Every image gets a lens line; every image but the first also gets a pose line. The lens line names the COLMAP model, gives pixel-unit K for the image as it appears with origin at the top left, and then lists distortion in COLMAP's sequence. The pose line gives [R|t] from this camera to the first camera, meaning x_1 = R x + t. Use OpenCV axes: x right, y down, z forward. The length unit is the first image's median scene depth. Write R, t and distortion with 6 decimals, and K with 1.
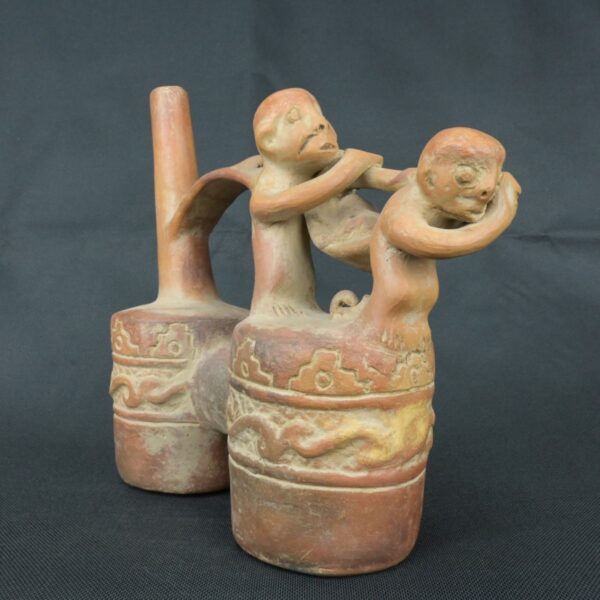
lens RADIAL K [[614.1, 0, 302.0], [0, 614.1, 301.8], [0, 0, 1]] dist [-0.005103, 0.000000]
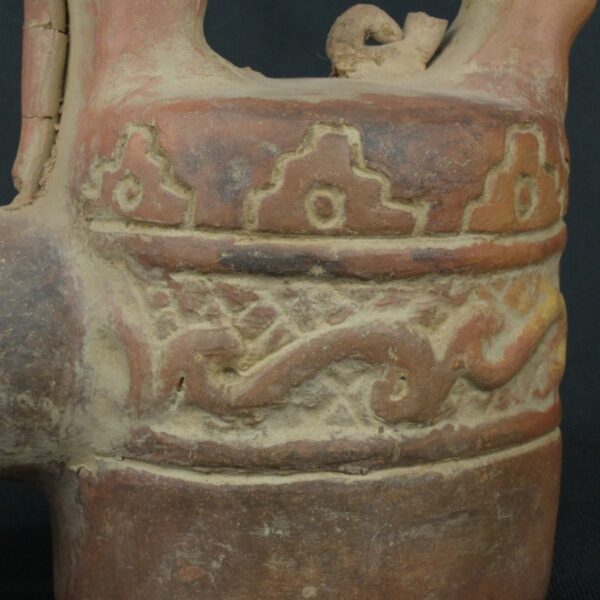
lens RADIAL K [[1915.6, 0, 302.4], [0, 1915.6, 300.8], [0, 0, 1]] dist [0.036911, 0.000000]
pose [[0.496212, -0.137435, 0.857255, -1.161652], [0.087244, 0.990287, 0.108262, 0.038255], [-0.863807, 0.021069, 0.503382, 0.436867]]
